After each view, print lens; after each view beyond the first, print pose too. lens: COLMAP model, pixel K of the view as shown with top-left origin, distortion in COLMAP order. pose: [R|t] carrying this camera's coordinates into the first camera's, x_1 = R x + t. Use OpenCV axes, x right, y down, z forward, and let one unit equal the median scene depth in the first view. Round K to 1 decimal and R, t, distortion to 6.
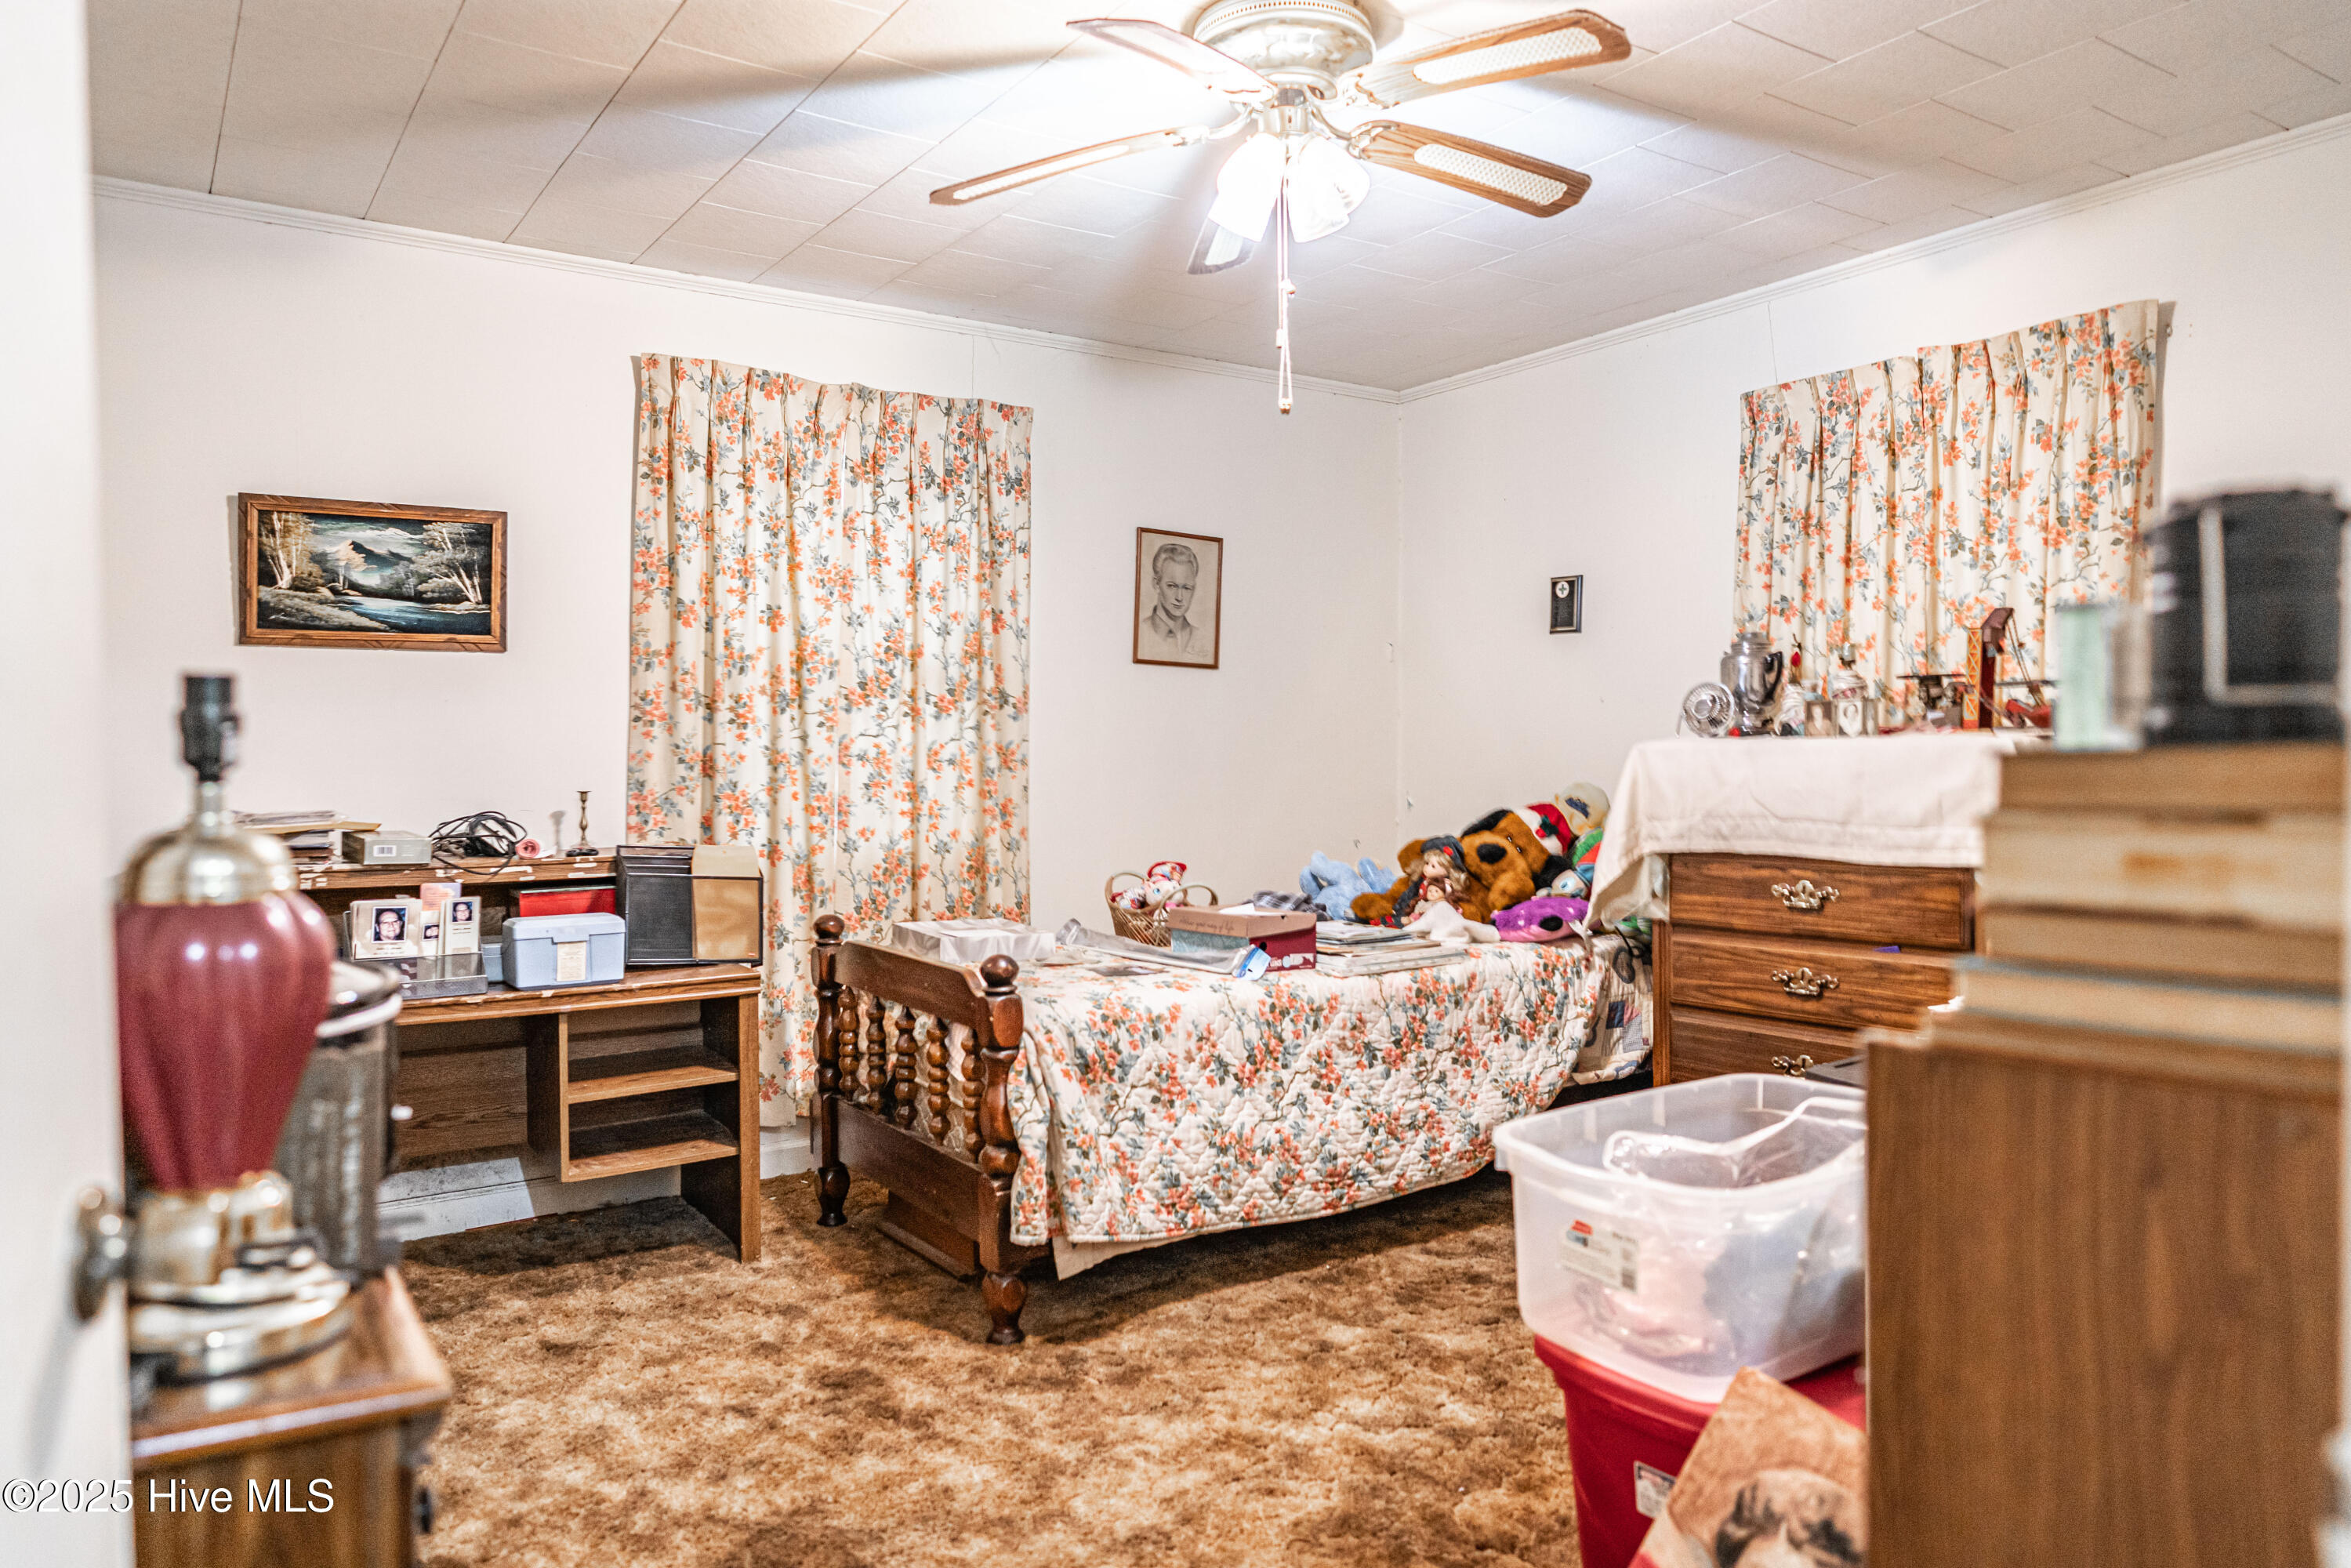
lens RADIAL K [[1601.0, 0, 1180.0], [0, 1601.0, 798.5], [0, 0, 1]] dist [-0.000588, -0.001417]
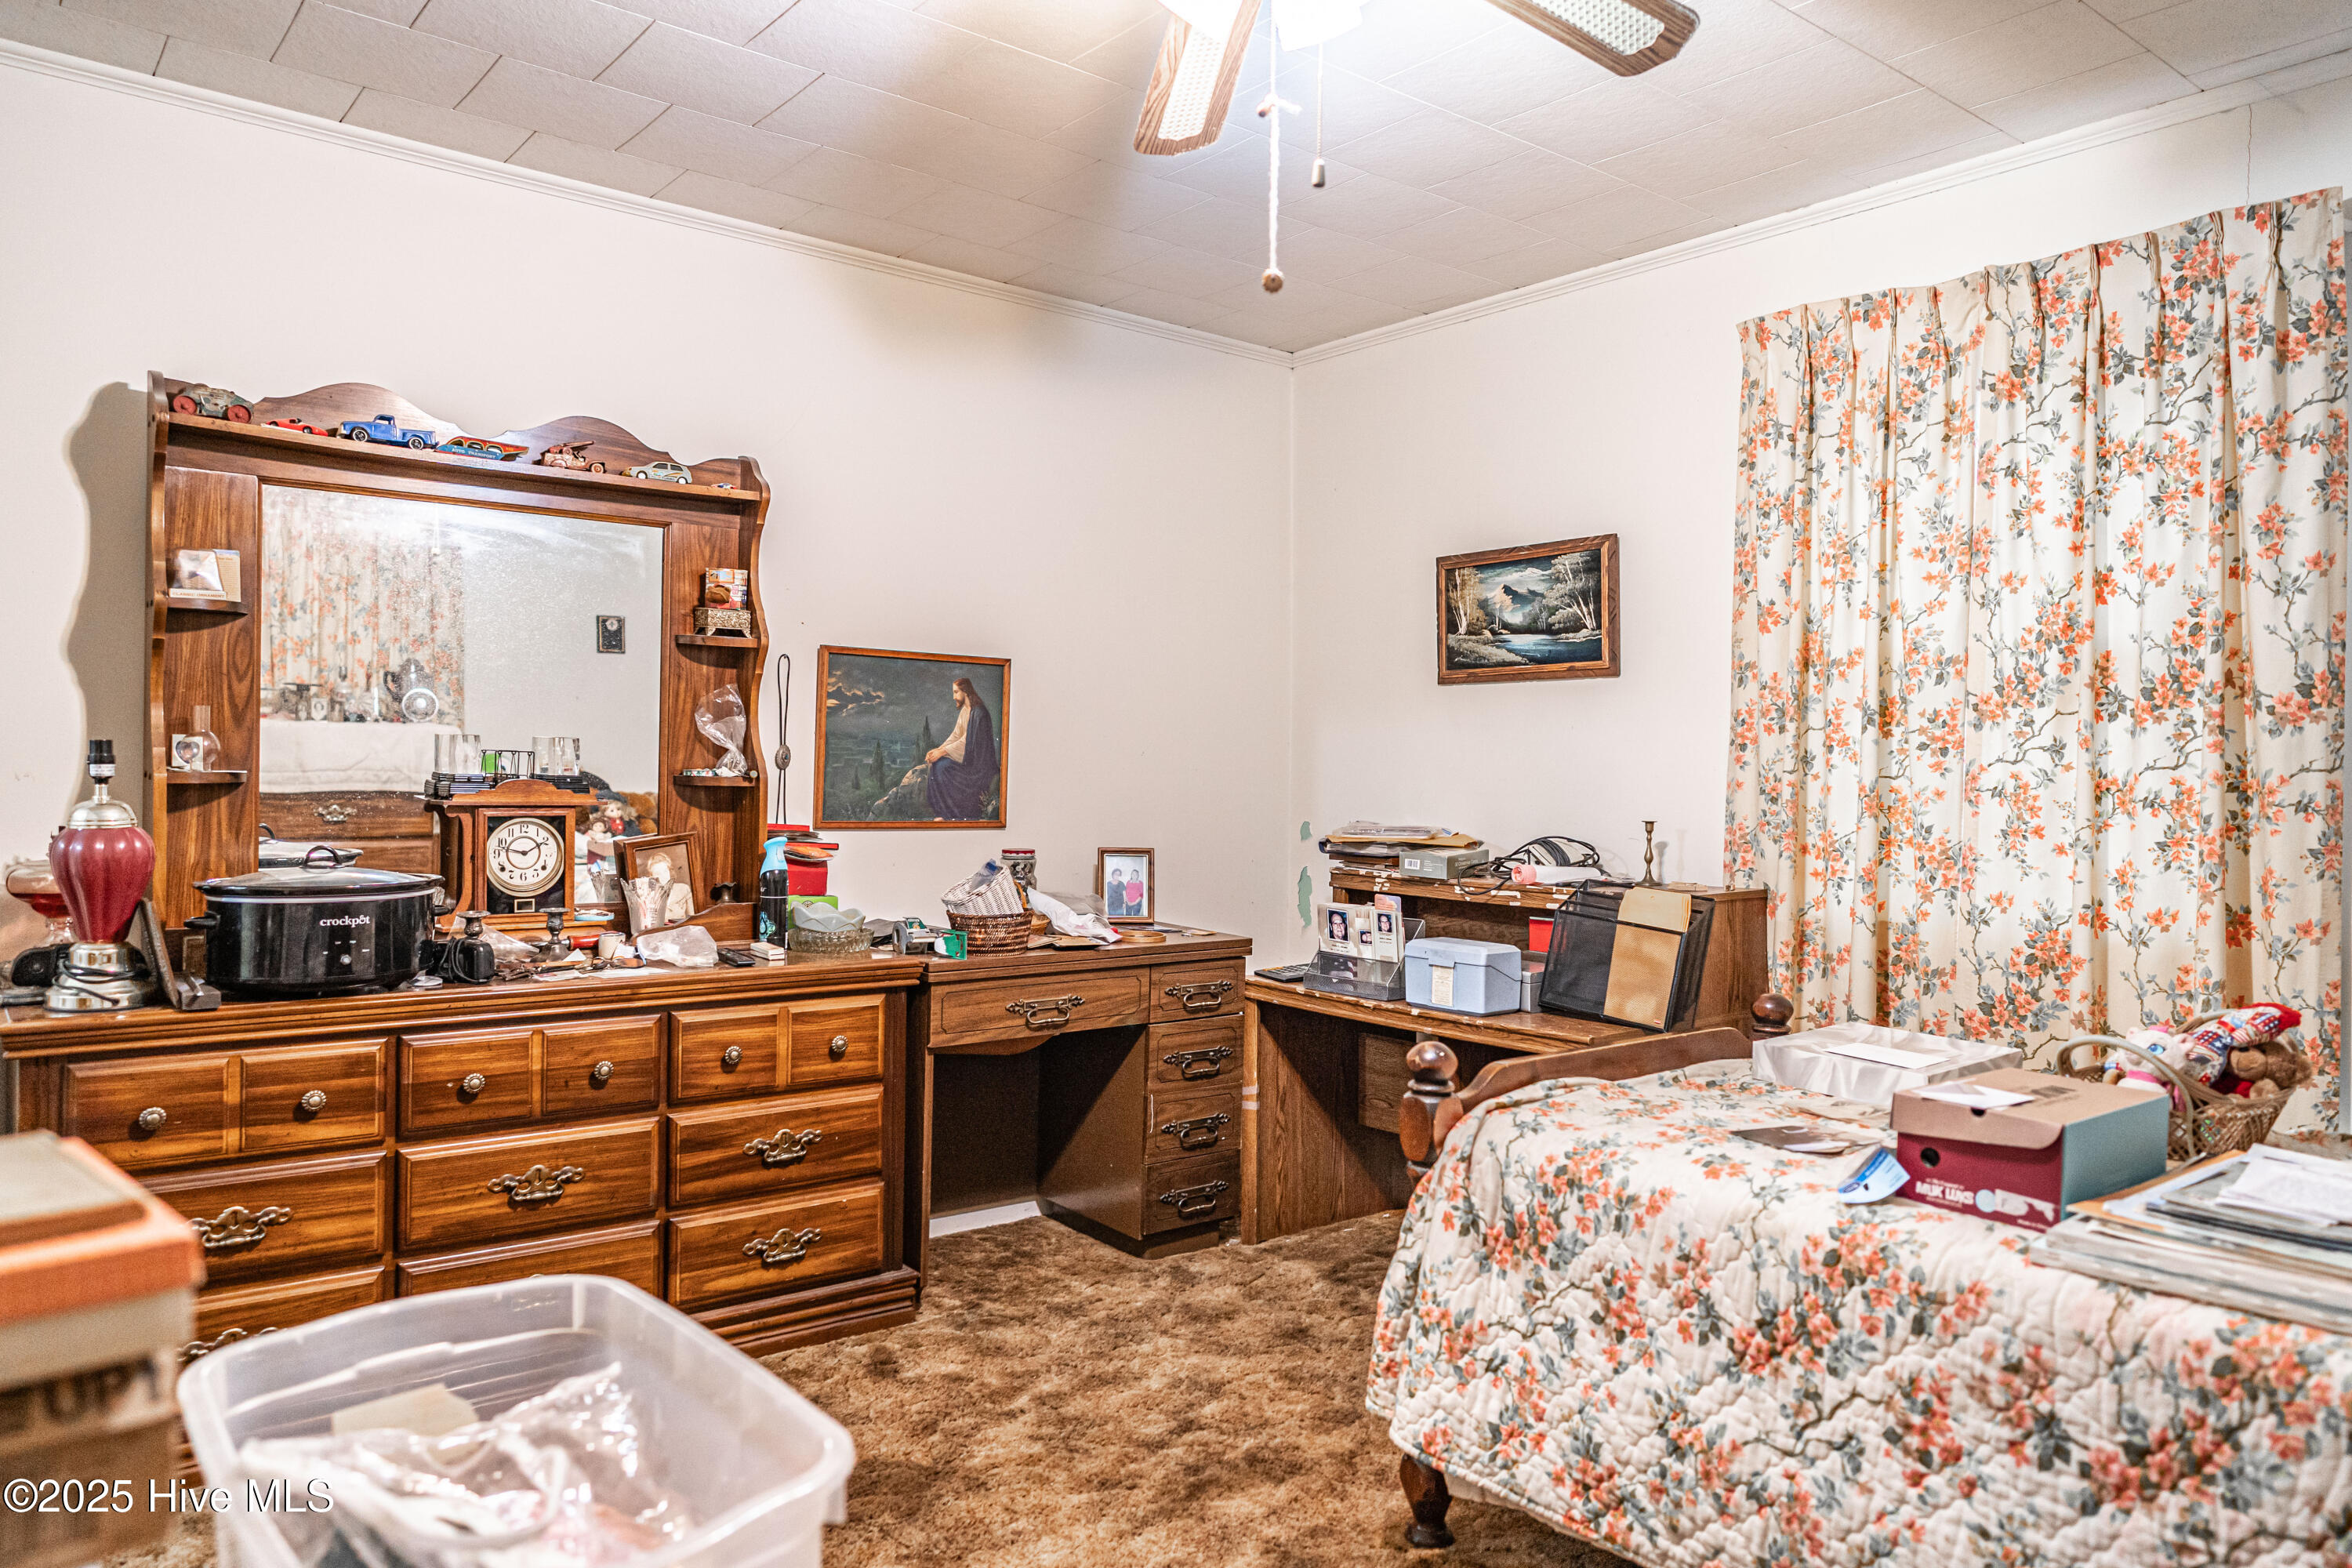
lens RADIAL K [[1571.0, 0, 1155.4], [0, 1571.0, 788.1], [0, 0, 1]] dist [-0.000084, 0.001525]
pose [[0.074374, 0.018516, -0.997058, 0.552068], [-0.038288, 0.999143, 0.015699, -0.029106], [0.996495, 0.037008, 0.075020, 0.691592]]
